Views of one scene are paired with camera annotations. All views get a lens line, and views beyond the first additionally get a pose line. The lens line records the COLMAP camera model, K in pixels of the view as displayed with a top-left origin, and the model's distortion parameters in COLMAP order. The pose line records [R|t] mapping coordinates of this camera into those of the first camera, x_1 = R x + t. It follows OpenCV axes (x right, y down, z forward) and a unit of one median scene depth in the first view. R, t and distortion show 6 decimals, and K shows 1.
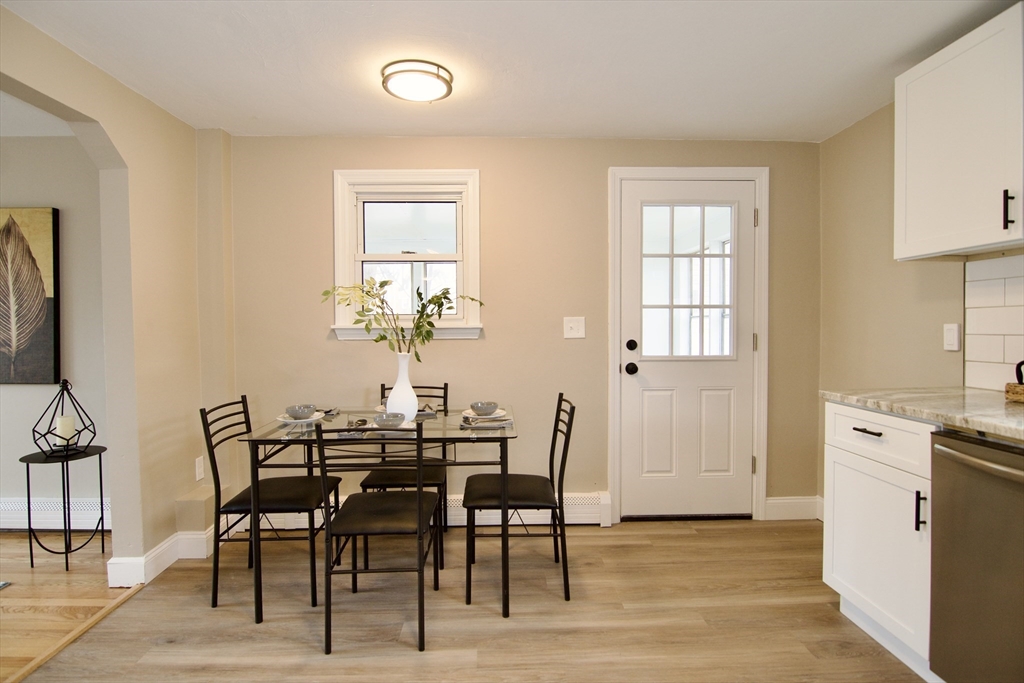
lens RADIAL K [[508.4, 0, 512.1], [0, 508.4, 338.5], [0, 0, 1]] dist [-0.016266, -0.001083]
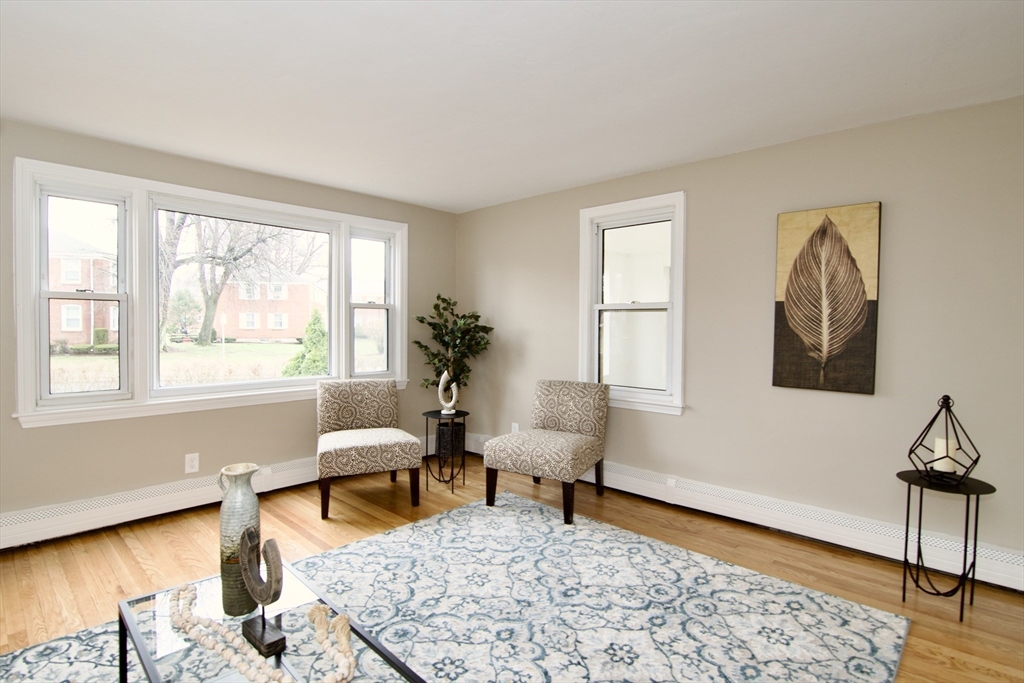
lens RADIAL K [[520.1, 0, 512.0], [0, 520.1, 341.5], [0, 0, 1]] dist [-0.007003, -0.001114]
pose [[0.706514, 0.030939, -0.707022, -0.752513], [-0.023570, 0.999518, 0.020186, -0.009944], [0.707306, 0.002403, 0.706903, -0.143460]]
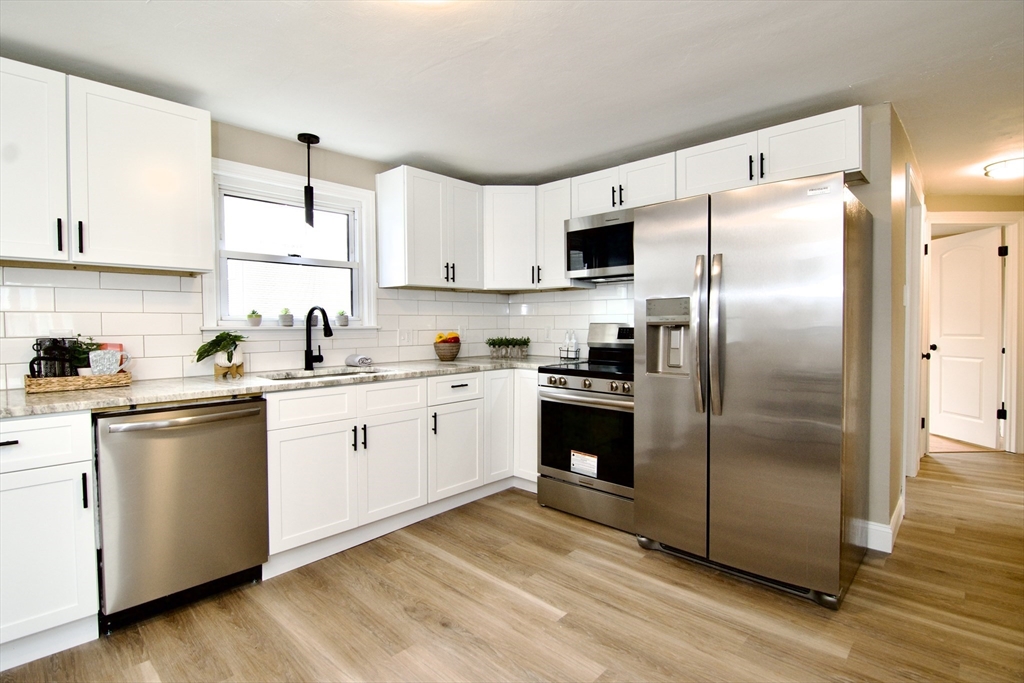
lens RADIAL K [[494.8, 0, 511.0], [0, 494.8, 338.3], [0, 0, 1]] dist [-0.000927, -0.012481]
pose [[-0.705216, -0.008116, 0.708946, -0.383608], [0.026613, 0.998927, 0.037909, -0.009909], [-0.708493, 0.045602, -0.704243, 0.625684]]
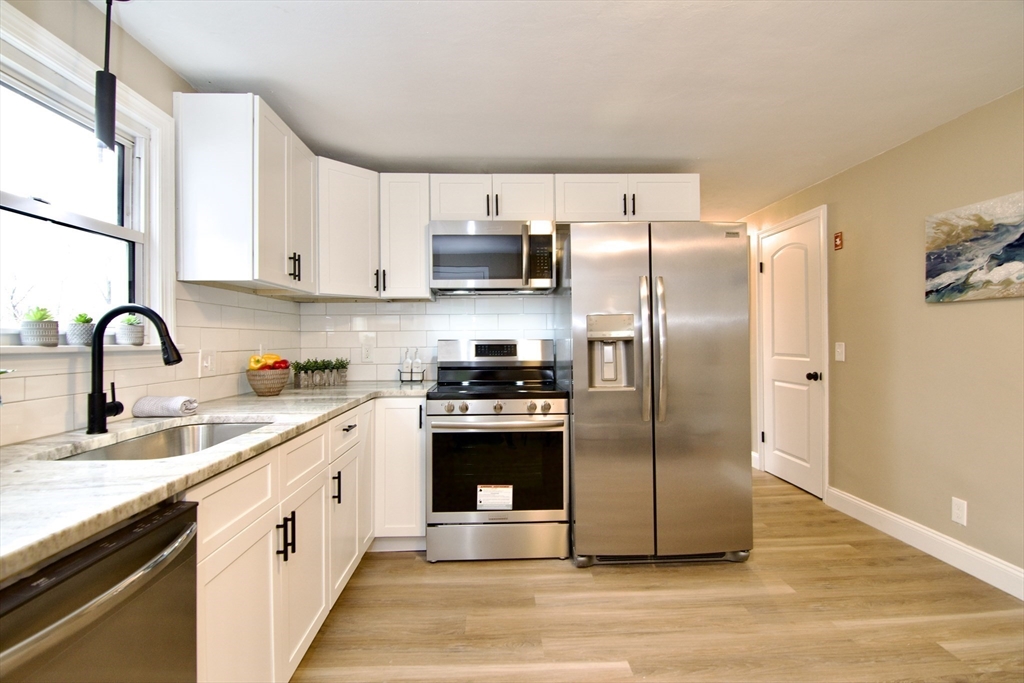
lens RADIAL K [[494.8, 0, 511.0], [0, 494.8, 338.3], [0, 0, 1]] dist [-0.000927, -0.012481]
pose [[-0.999801, 0.018554, -0.007264, 0.241896], [0.018419, 0.999666, 0.018107, -0.016525], [0.007597, 0.017969, -0.999810, 0.718450]]
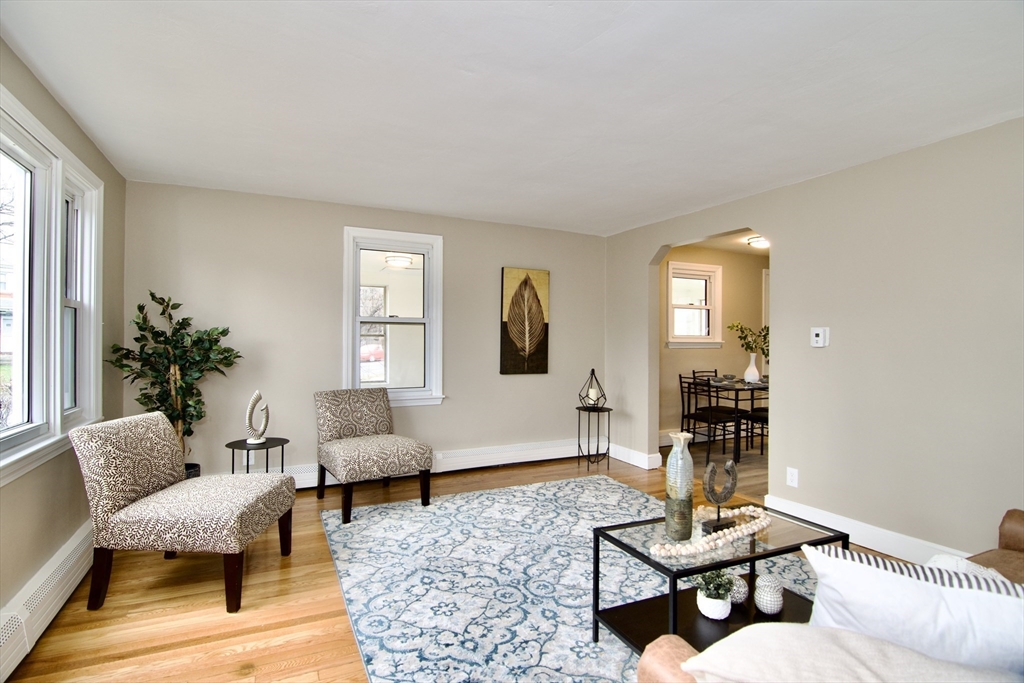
lens RADIAL K [[494.8, 0, 511.0], [0, 494.8, 338.3], [0, 0, 1]] dist [-0.000927, -0.012481]
pose [[0.911030, 0.009811, 0.412224, -1.819407], [0.000480, 0.999691, -0.024854, 0.013984], [-0.412341, 0.022841, 0.910743, -0.514562]]
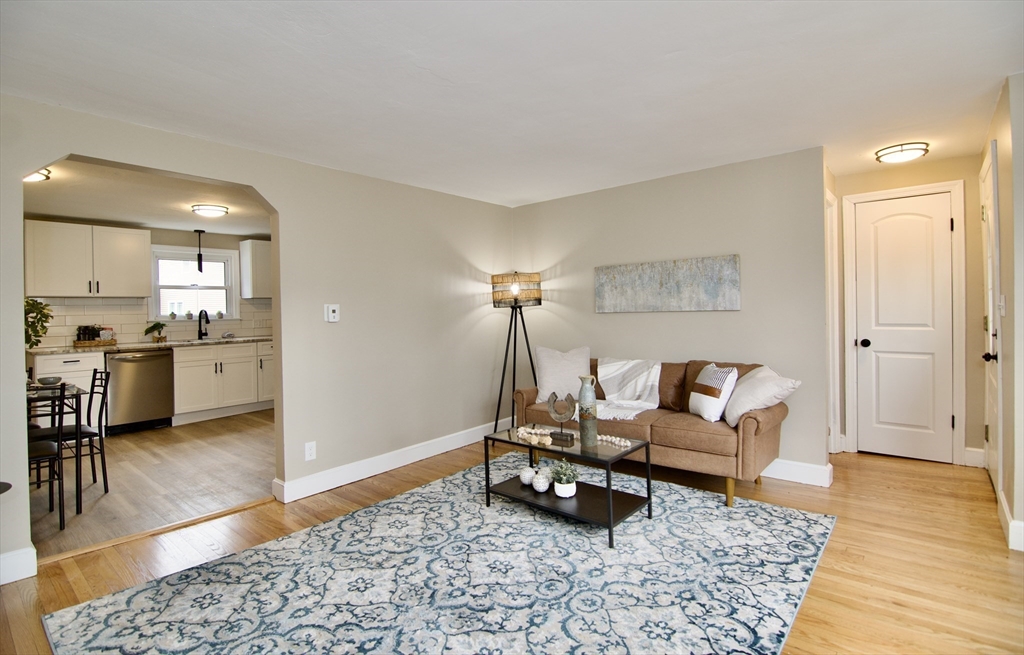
lens RADIAL K [[498.1, 0, 510.5], [0, 498.1, 309.3], [0, 0, 1]] dist [-0.014305, -0.001859]
pose [[-0.742164, 0.019545, 0.669933, -1.897686], [0.037367, 0.999227, 0.012244, -0.026143], [-0.669175, 0.034120, -0.742321, 0.912931]]
